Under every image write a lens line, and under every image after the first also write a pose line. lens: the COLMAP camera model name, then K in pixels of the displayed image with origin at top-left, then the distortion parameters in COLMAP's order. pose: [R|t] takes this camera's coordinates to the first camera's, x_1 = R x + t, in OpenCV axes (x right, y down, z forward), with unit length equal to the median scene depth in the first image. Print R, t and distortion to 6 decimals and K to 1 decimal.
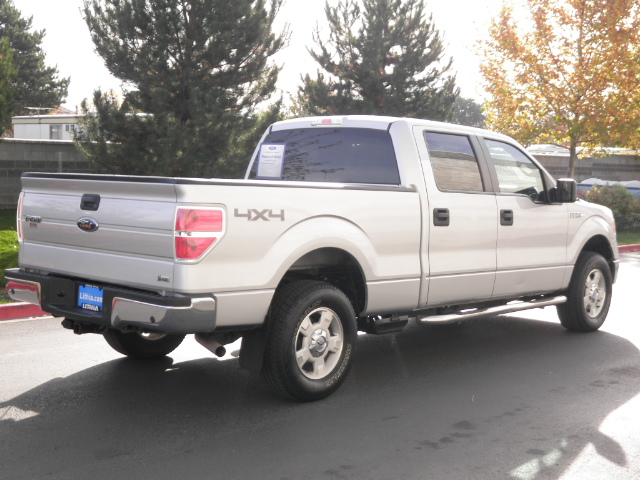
lens RADIAL K [[958.0, 0, 320.0], [0, 958.0, 240.0], [0, 0, 1]] dist [-0.104439, 0.004224]
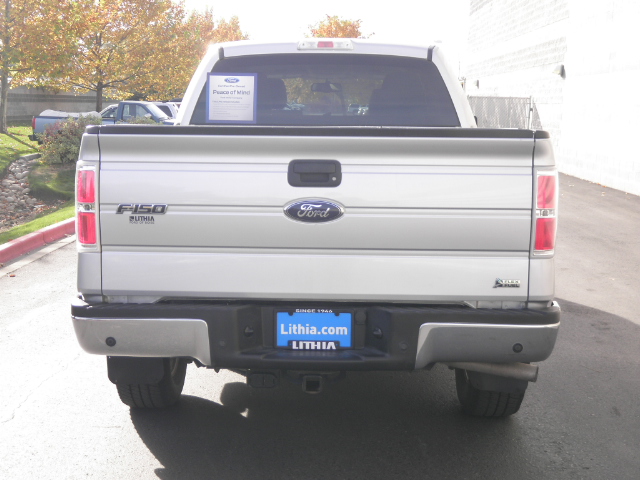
lens RADIAL K [[958.0, 0, 320.0], [0, 958.0, 240.0], [0, 0, 1]] dist [-0.104439, 0.004224]
pose [[0.758149, -0.107692, 0.643127, -0.589800], [0.059716, 0.993590, 0.095982, -0.051747], [-0.649341, -0.034364, 0.759720, 0.506161]]
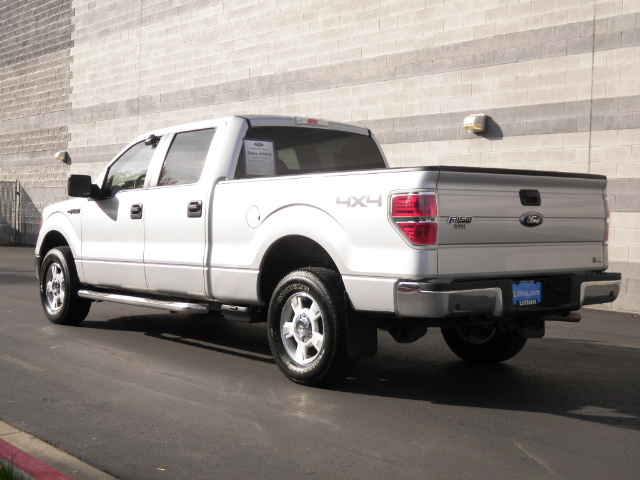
lens RADIAL K [[958.0, 0, 320.0], [0, 958.0, 240.0], [0, 0, 1]] dist [-0.104439, 0.004224]
pose [[0.156079, -0.053900, 0.986273, -1.190917], [0.066392, 0.996824, 0.043970, -0.050661], [-0.985511, 0.058618, 0.159162, 0.994353]]
